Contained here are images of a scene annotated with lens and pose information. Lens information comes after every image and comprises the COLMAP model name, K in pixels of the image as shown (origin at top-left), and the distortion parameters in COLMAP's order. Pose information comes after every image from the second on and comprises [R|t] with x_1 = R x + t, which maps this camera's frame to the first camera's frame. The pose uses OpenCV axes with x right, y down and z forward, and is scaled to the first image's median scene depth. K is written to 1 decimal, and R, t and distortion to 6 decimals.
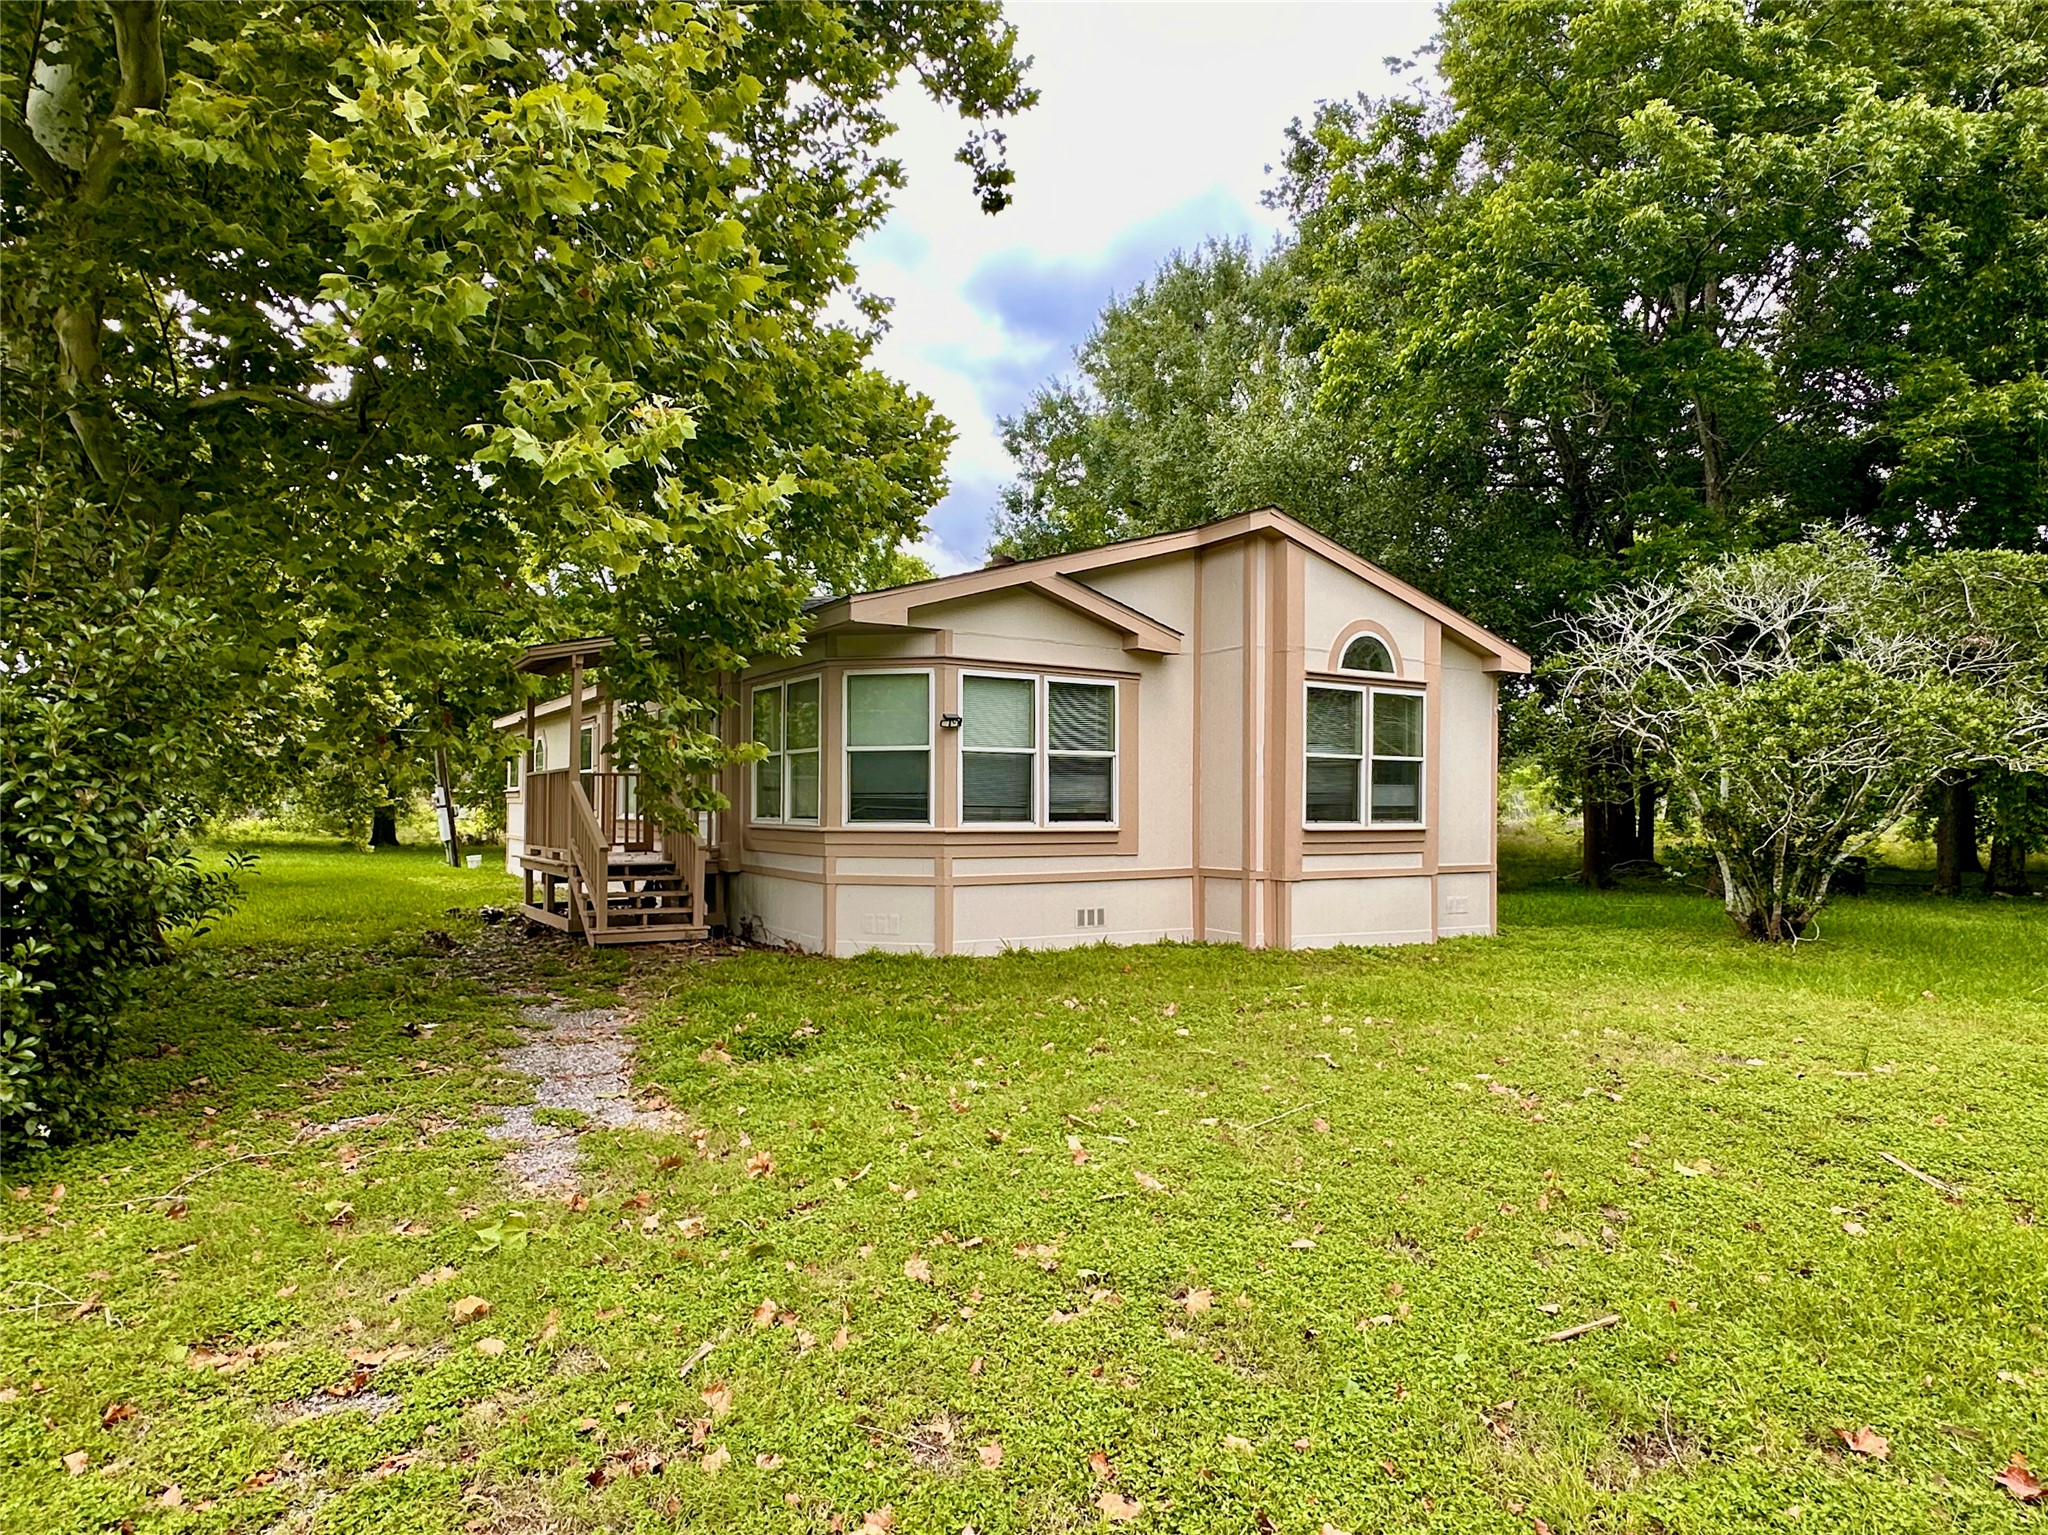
lens RADIAL K [[1145.1, 0, 1024.2], [0, 1145.1, 813.4], [0, 0, 1]] dist [0.034175, 0.000013]
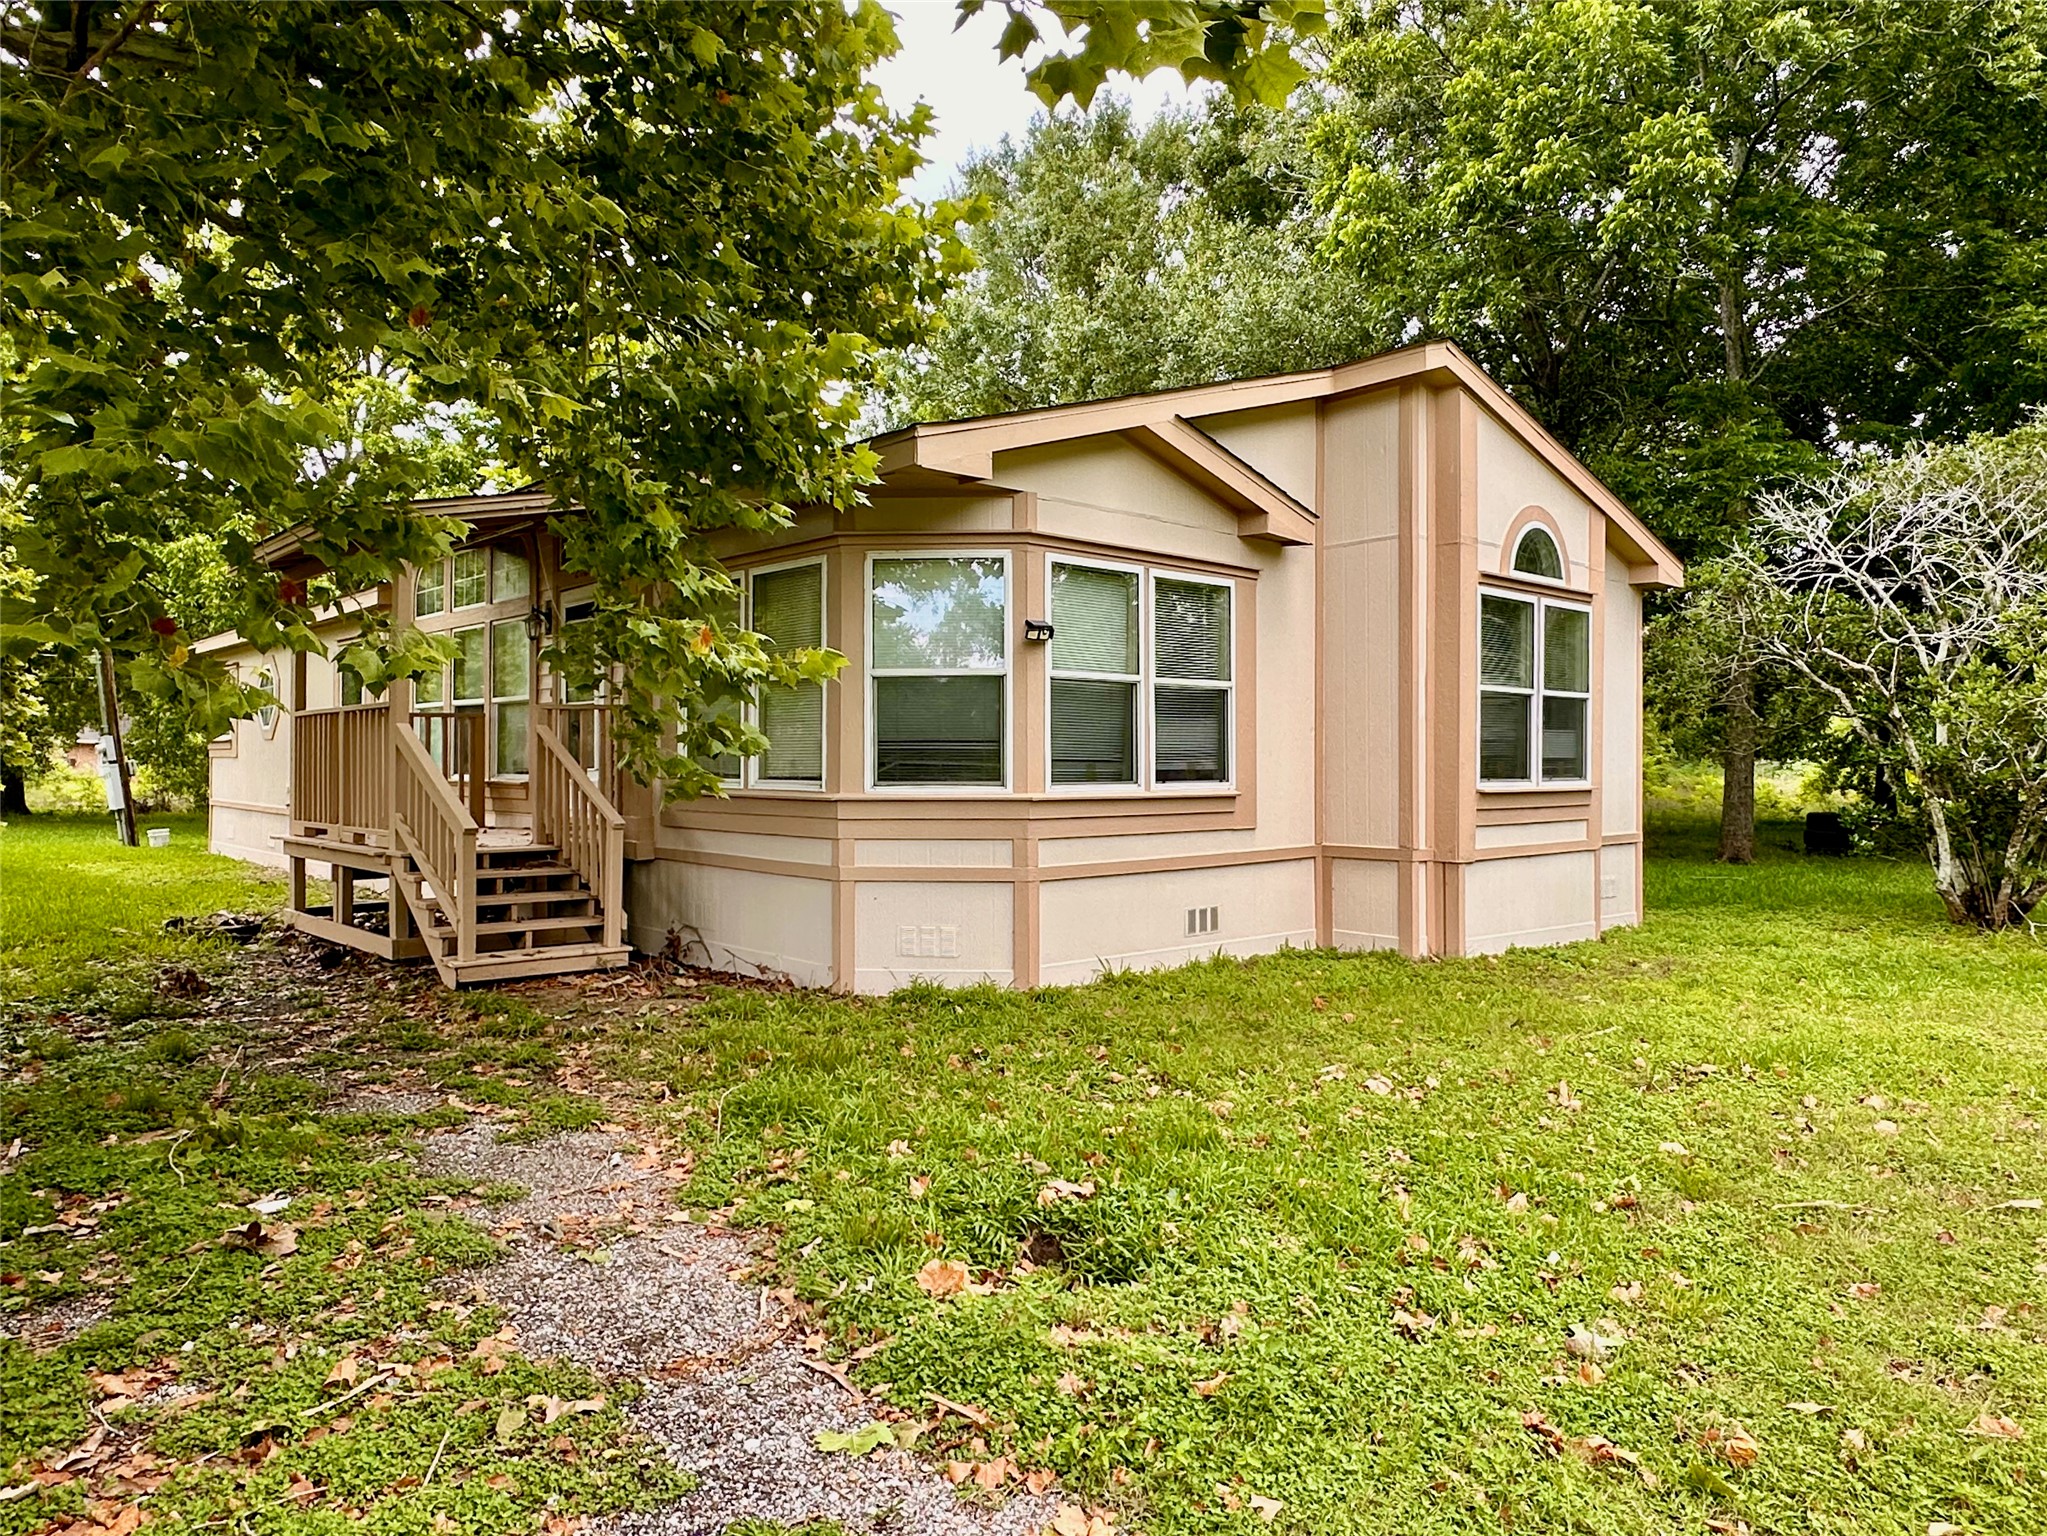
lens RADIAL K [[1299.8, 0, 1023.5], [0, 1299.8, 768.0], [0, 0, 1]] dist [0.024401, -0.000153]
pose [[0.987551, -0.004000, 0.157251, -0.169732], [0.003891, 0.999992, 0.000999, -0.002401], [-0.157254, -0.000375, 0.987558, 0.236696]]
